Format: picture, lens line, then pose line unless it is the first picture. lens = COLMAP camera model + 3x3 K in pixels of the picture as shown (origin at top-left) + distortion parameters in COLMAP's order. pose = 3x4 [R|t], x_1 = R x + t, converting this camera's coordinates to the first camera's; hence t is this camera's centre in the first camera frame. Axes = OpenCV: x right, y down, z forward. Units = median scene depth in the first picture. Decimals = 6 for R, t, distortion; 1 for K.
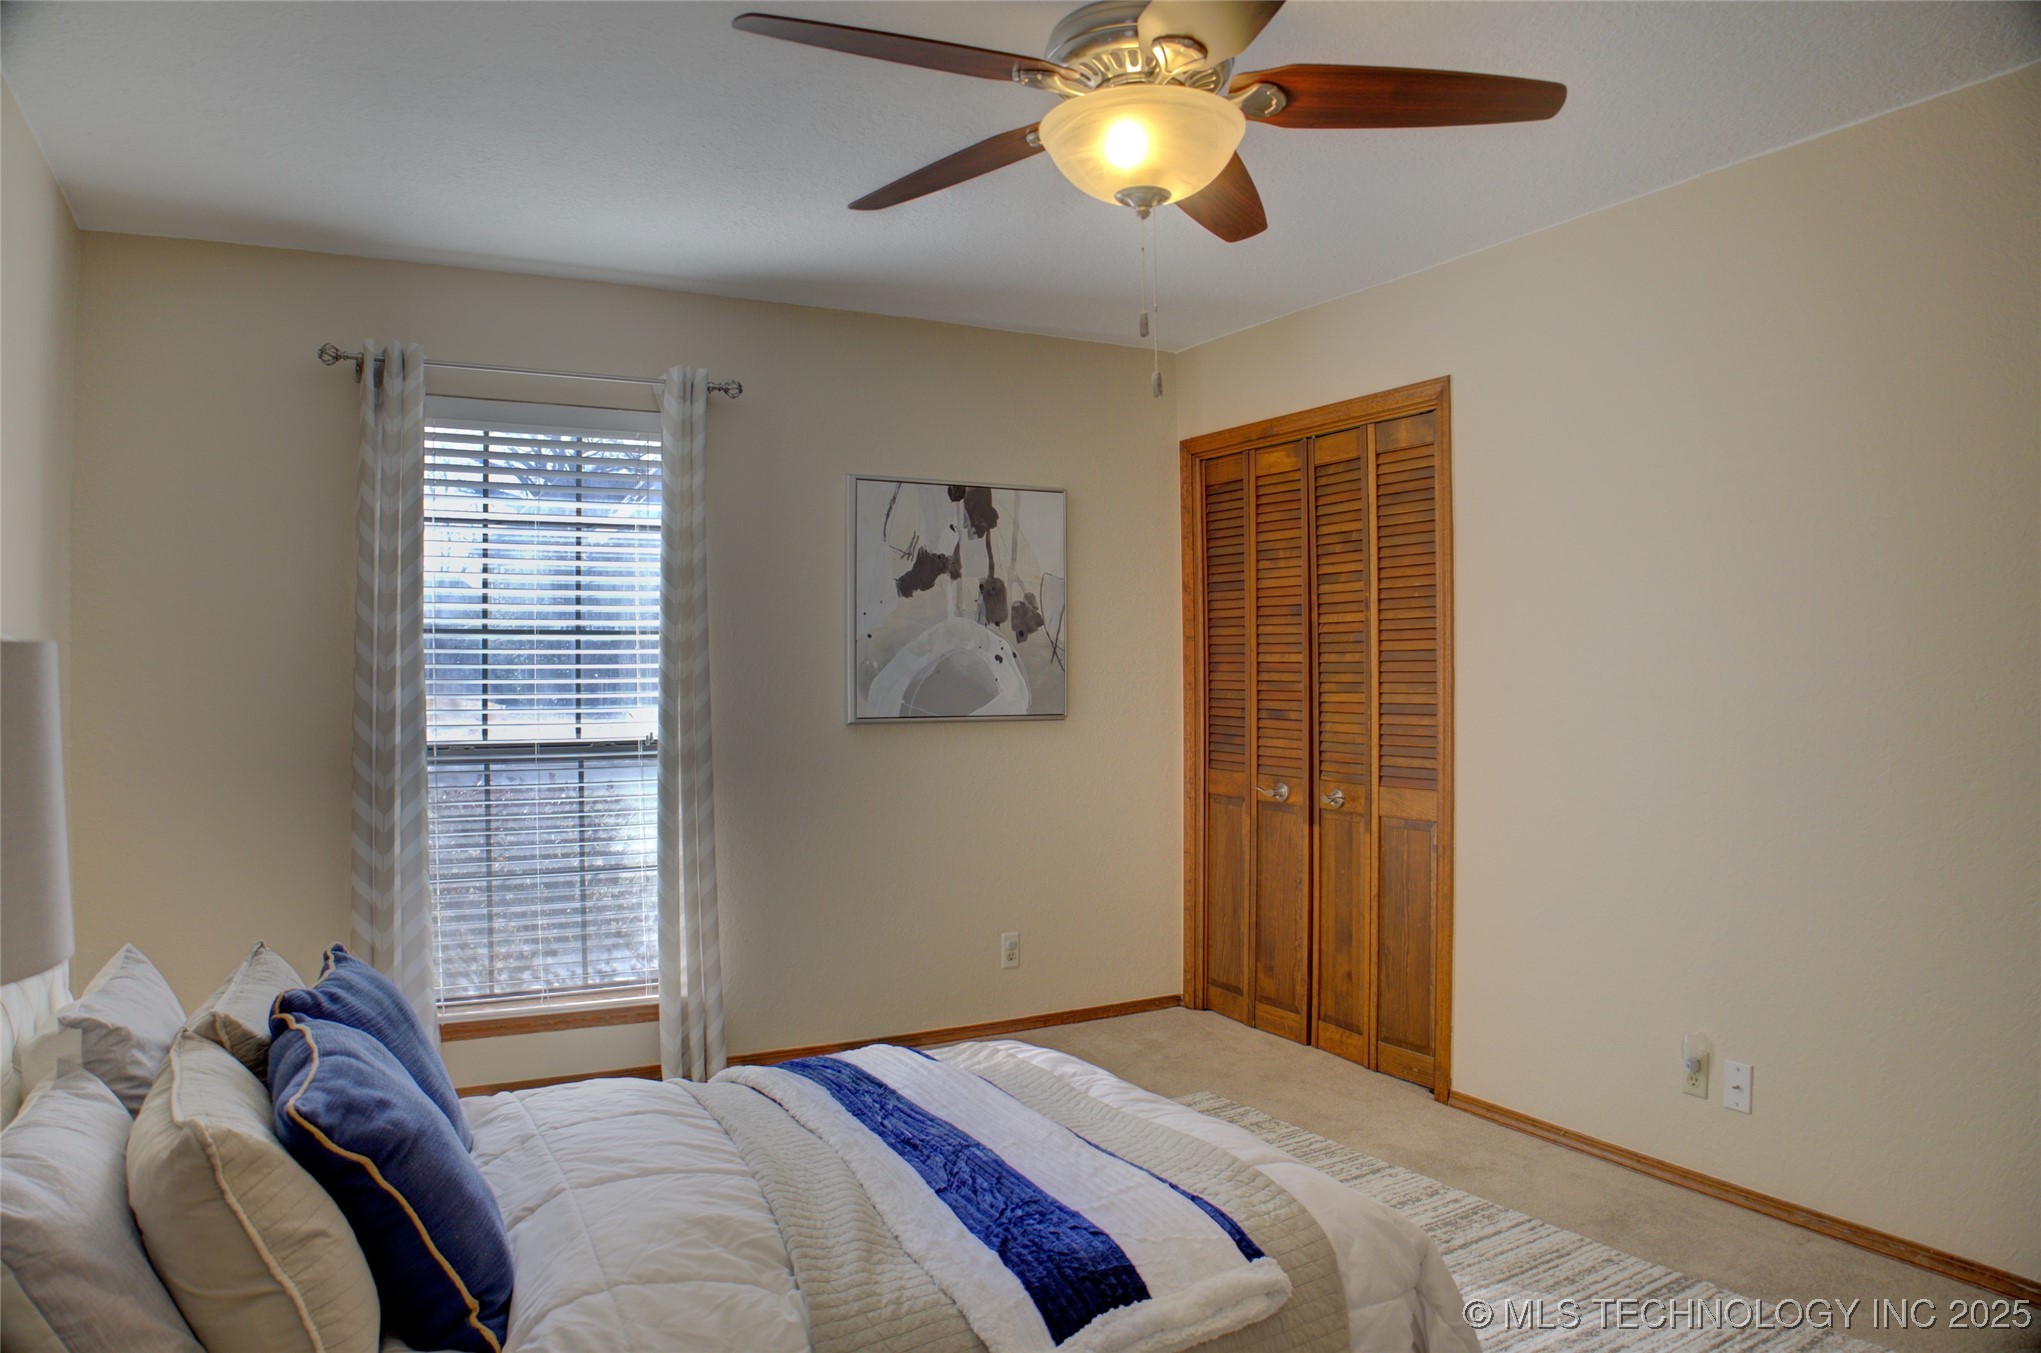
lens RADIAL K [[1362.3, 0, 1020.5], [0, 1362.3, 676.5], [0, 0, 1]] dist [-0.121431, 0.032955]
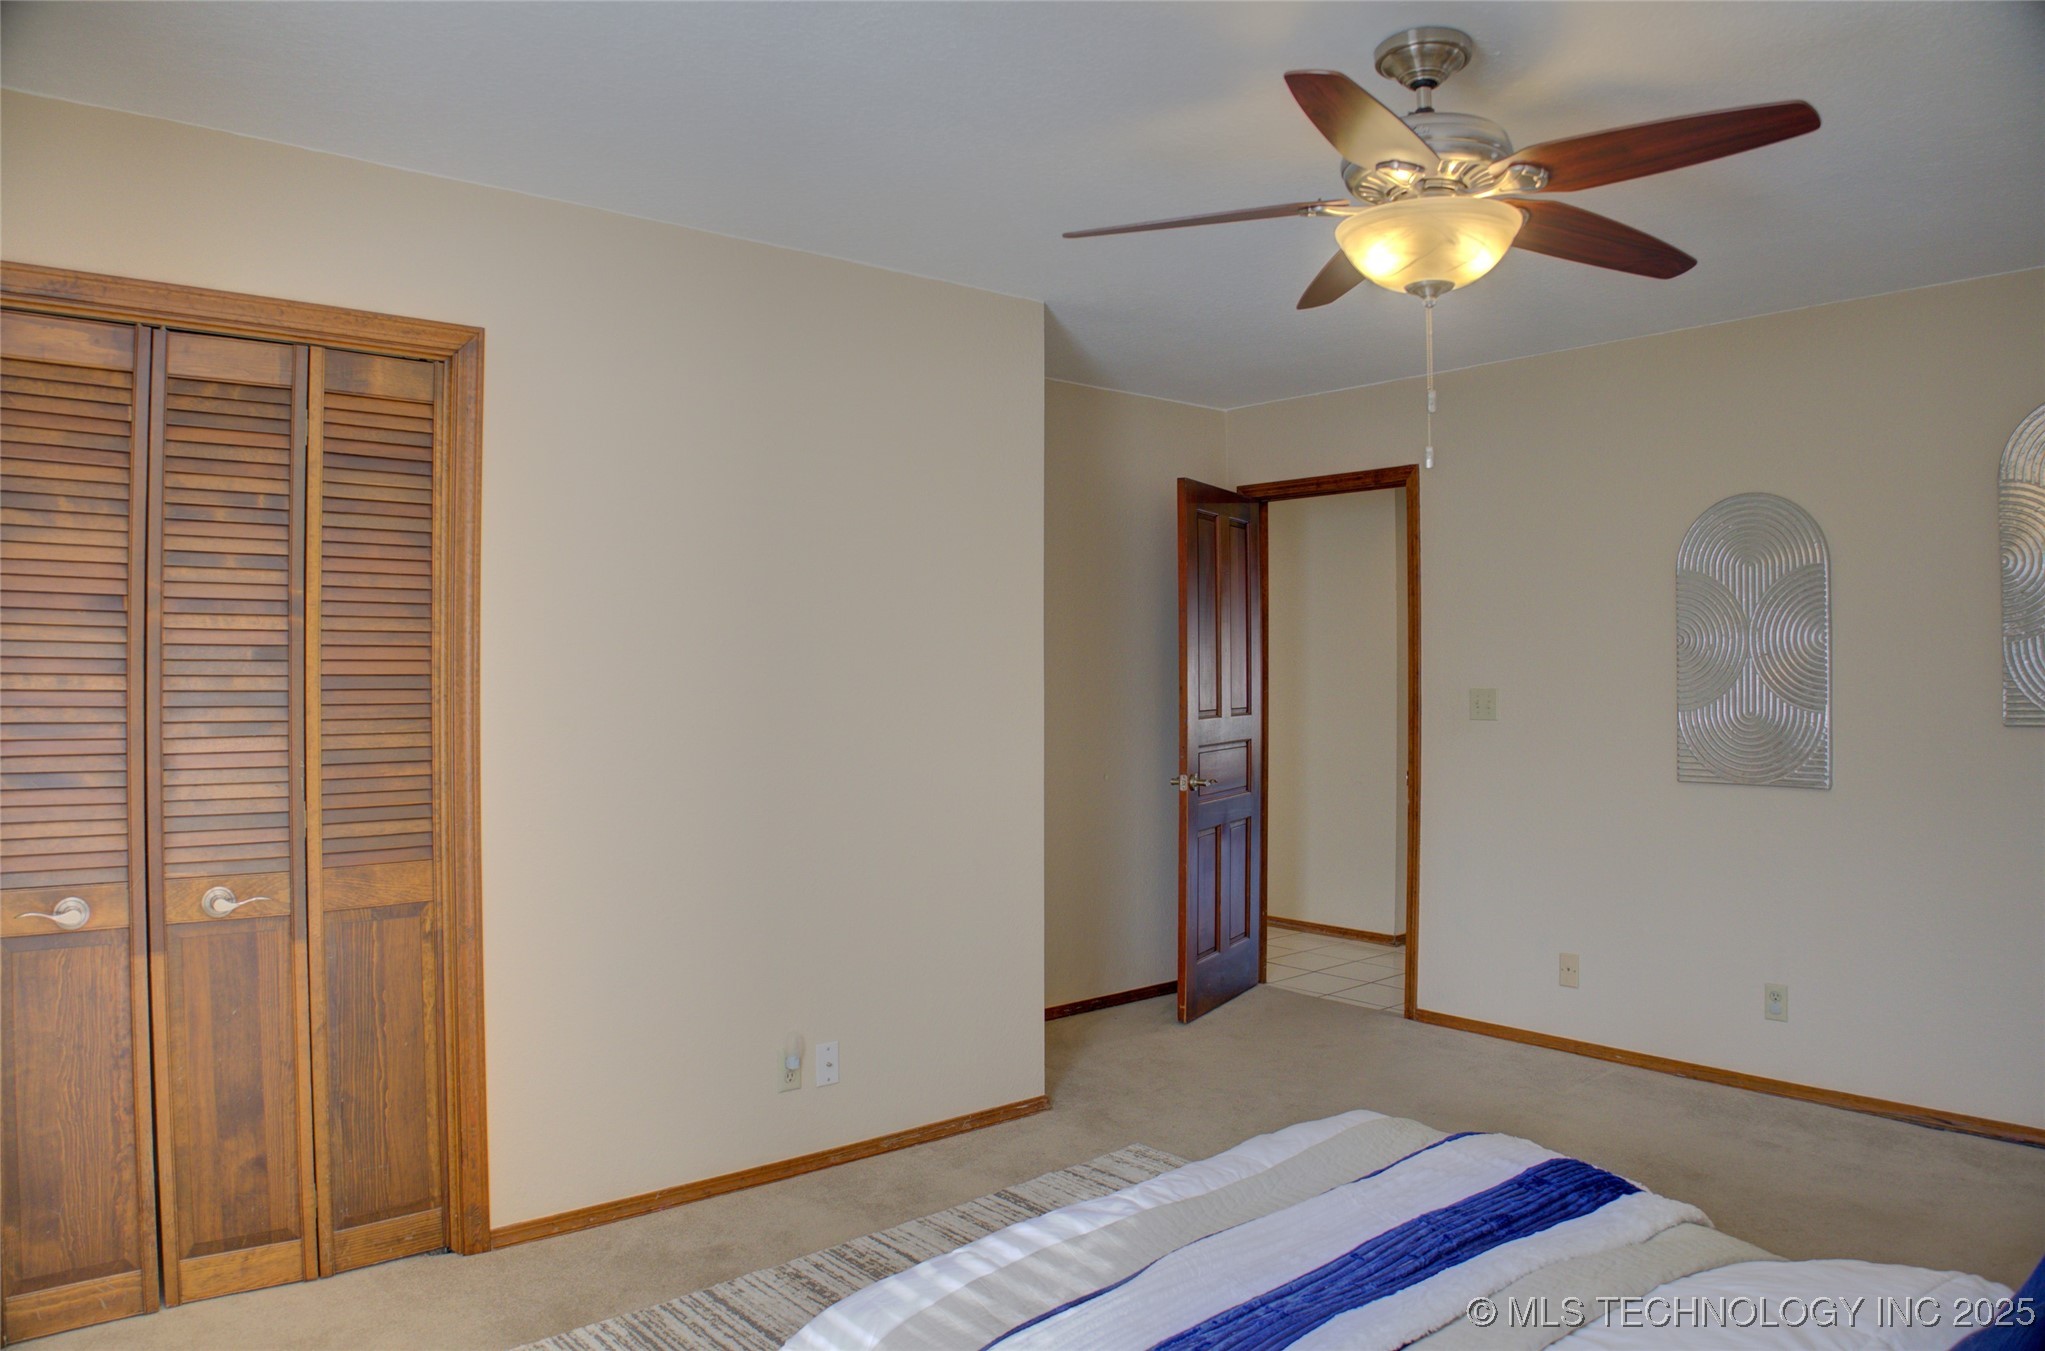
lens RADIAL K [[1390.1, 0, 1022.5], [0, 1390.1, 675.5], [0, 0, 1]] dist [-0.133988, 0.037760]
pose [[-0.203009, 0.004833, 0.979165, -0.481240], [0.004310, 0.999983, -0.004042, -0.014367], [-0.979167, 0.003400, -0.203027, 0.782998]]
